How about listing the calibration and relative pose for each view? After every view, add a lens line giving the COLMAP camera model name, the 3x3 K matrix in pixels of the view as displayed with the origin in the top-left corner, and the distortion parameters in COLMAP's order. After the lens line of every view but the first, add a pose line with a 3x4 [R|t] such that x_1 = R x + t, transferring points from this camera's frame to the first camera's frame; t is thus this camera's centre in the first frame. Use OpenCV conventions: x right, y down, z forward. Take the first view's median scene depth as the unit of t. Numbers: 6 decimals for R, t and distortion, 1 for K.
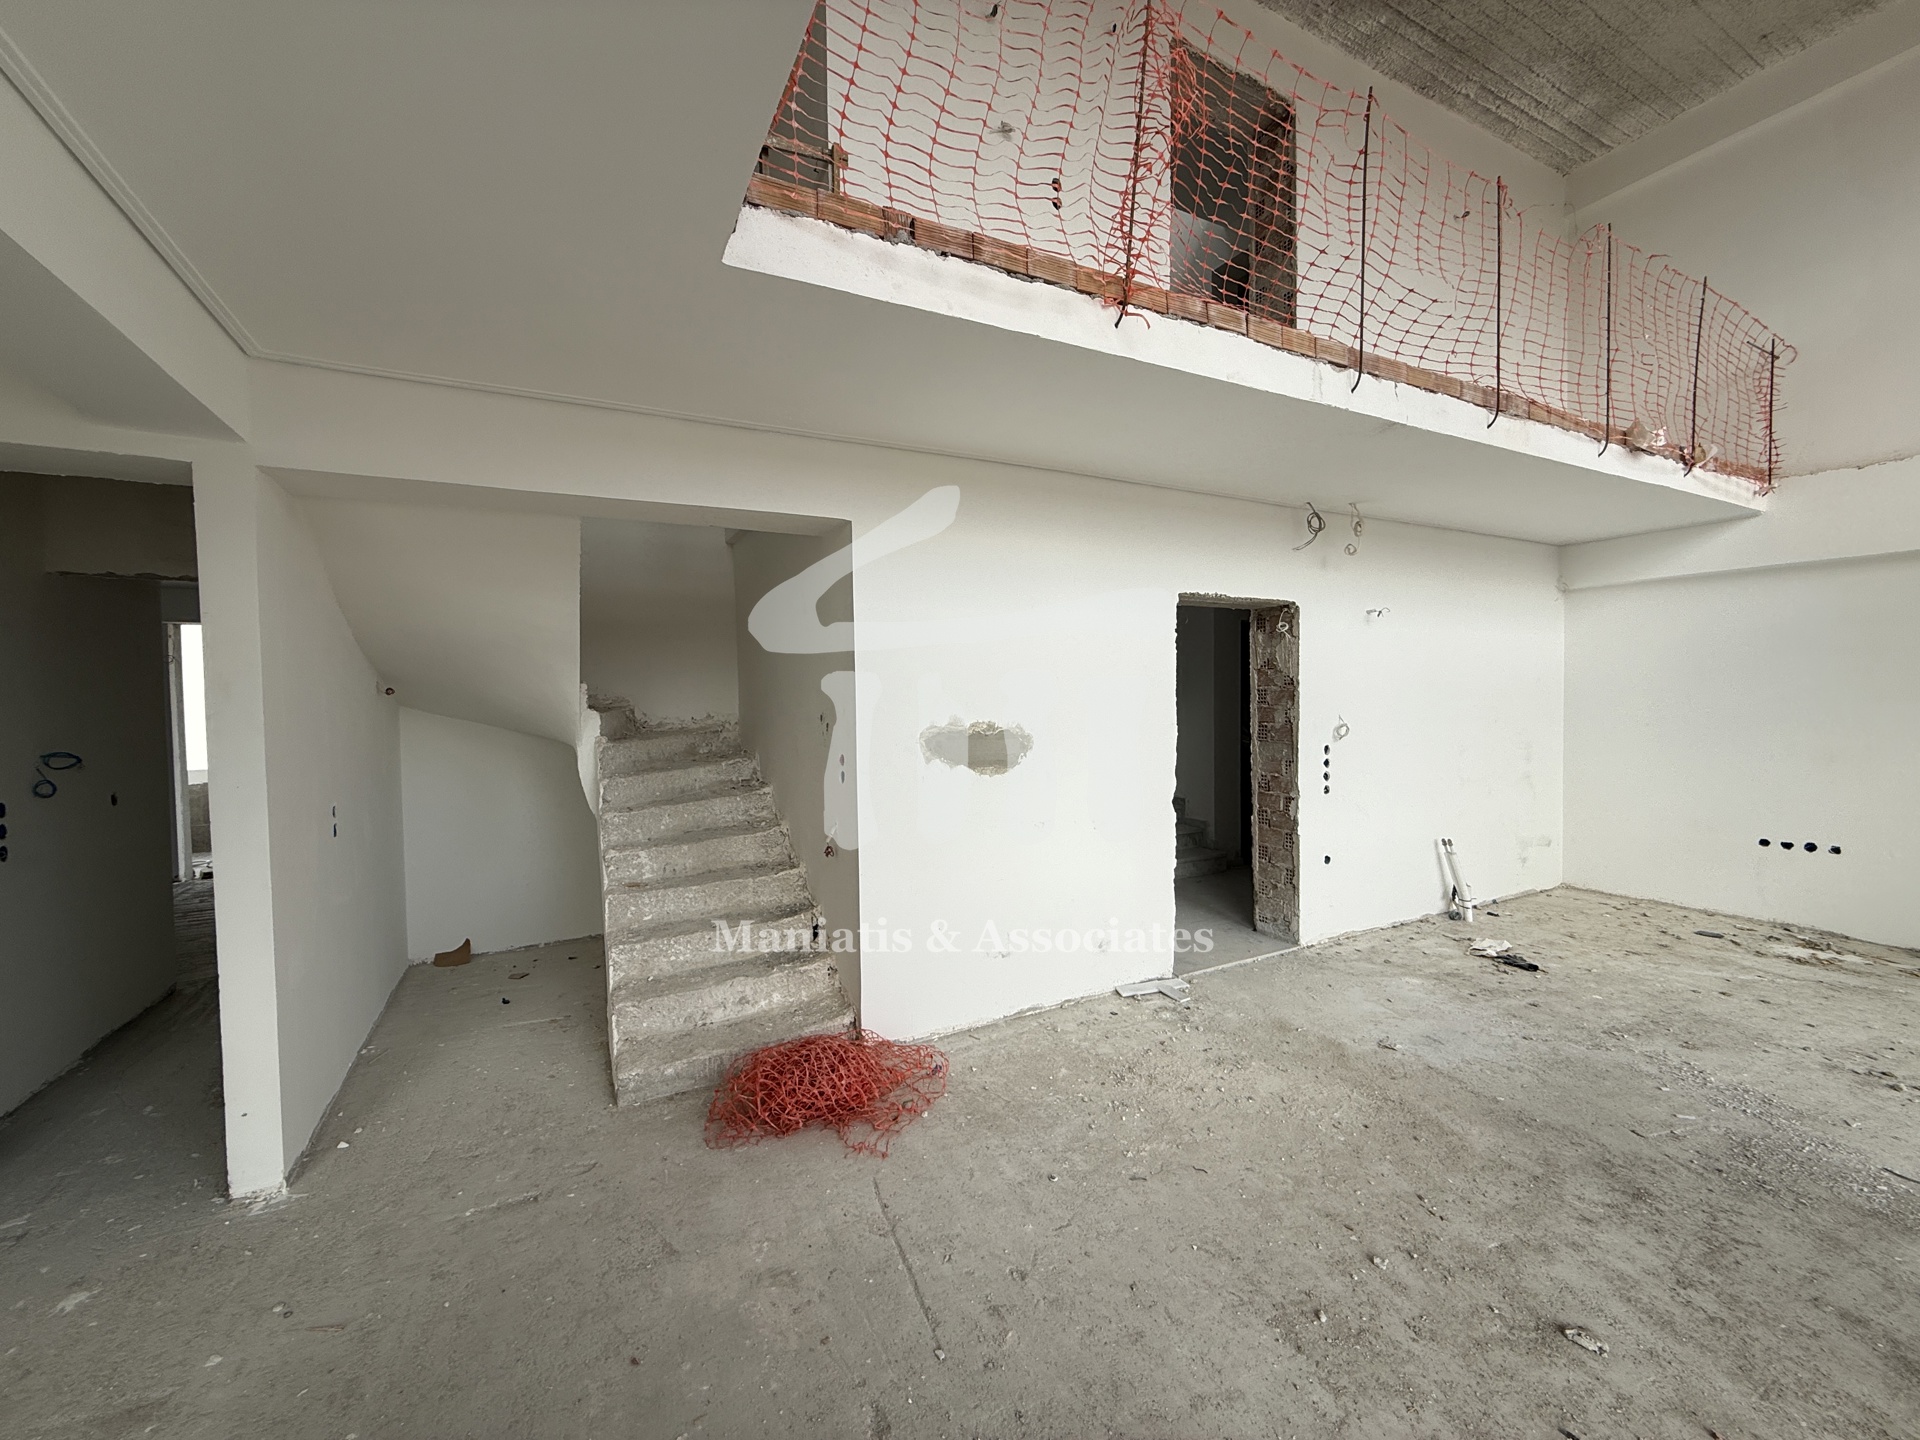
lens RADIAL K [[763.5, 0, 955.2], [0, 763.5, 719.3], [0, 0, 1]] dist [-0.000244, 0.000416]
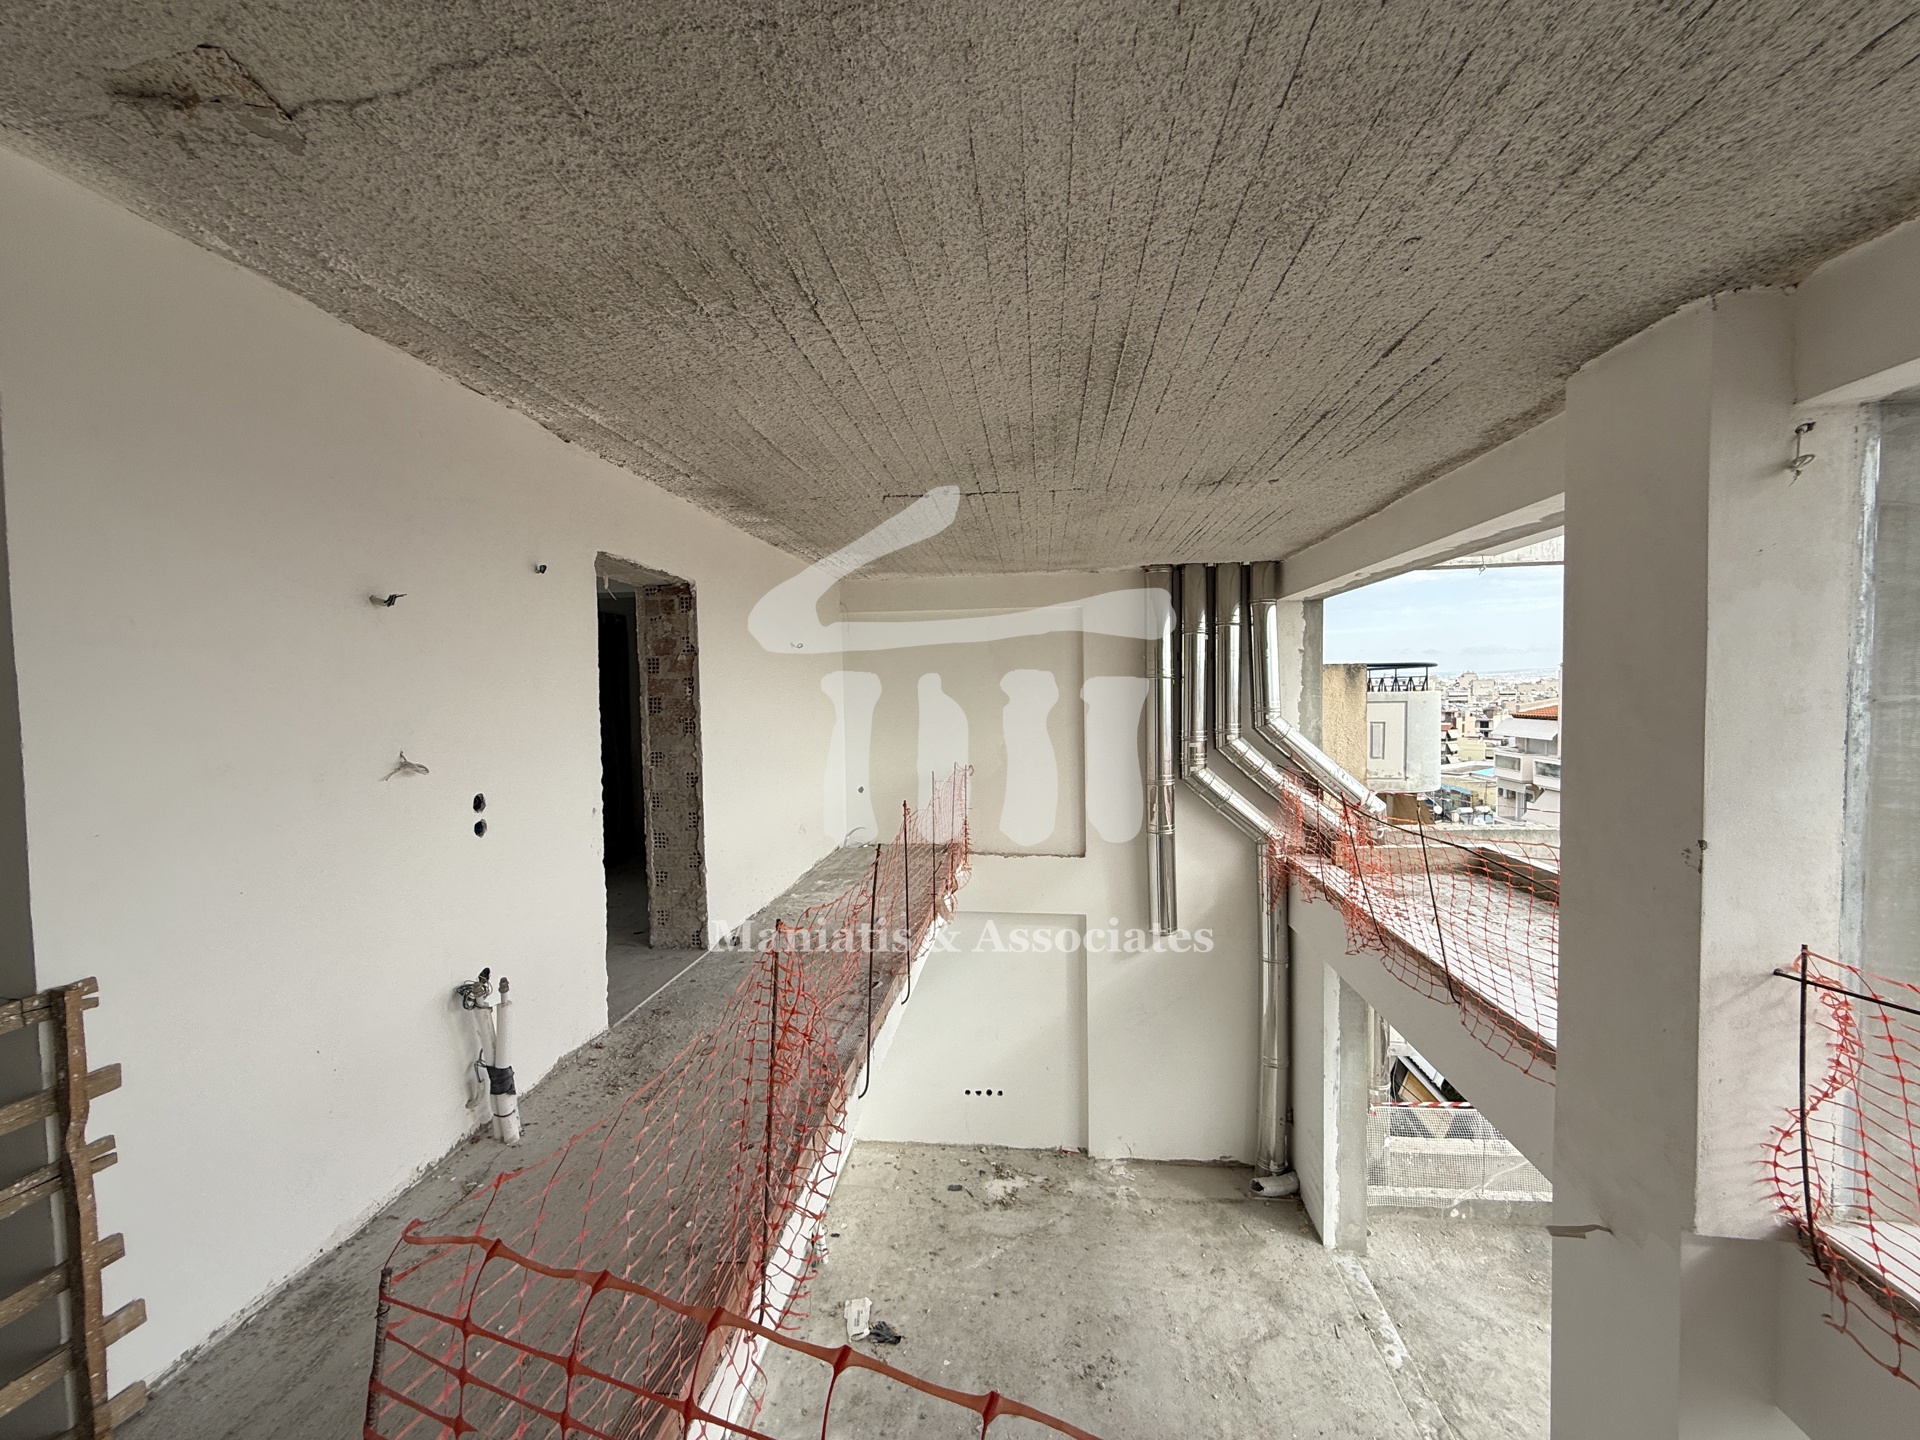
lens RADIAL K [[763.5, 0, 950.5], [0, 763.5, 722.1], [0, 0, 1]] dist [-0.000244, 0.000416]
pose [[0.563516, -0.032205, 0.825477, -0.199339], [0.038867, 0.999167, 0.012449, -0.773319], [-0.825190, 0.025068, 0.564299, 0.247601]]
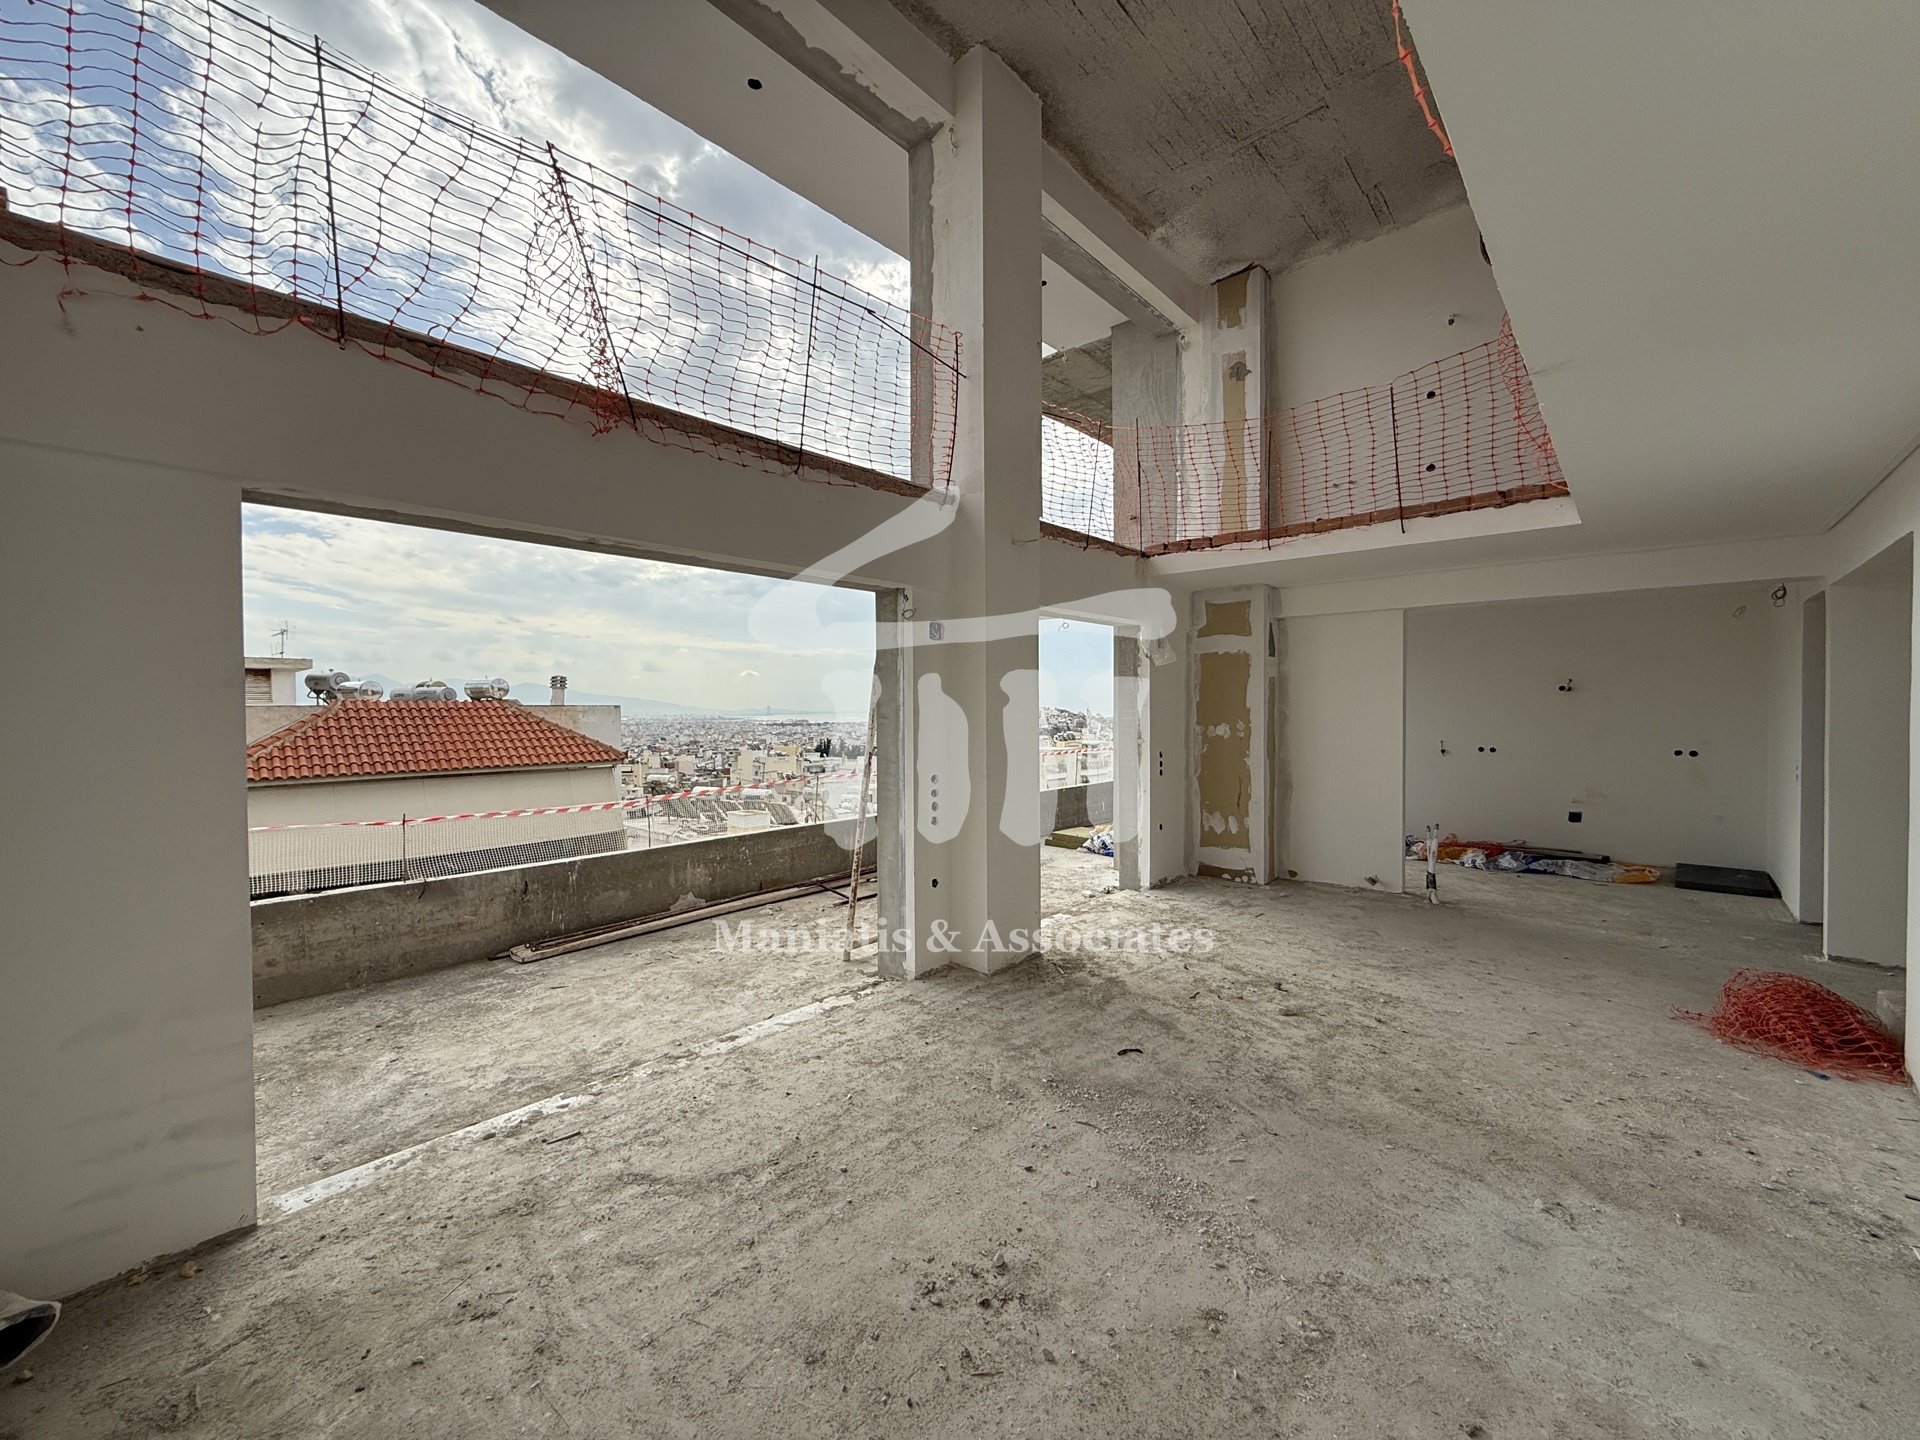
lens RADIAL K [[763.5, 0, 951.9], [0, 763.5, 713.1], [0, 0, 1]] dist [-0.000244, 0.000416]
pose [[-0.936674, 0.022167, -0.349500, 1.219507], [0.007359, 0.999020, 0.043641, -0.067483], [0.350125, 0.038305, -0.935919, 1.326056]]
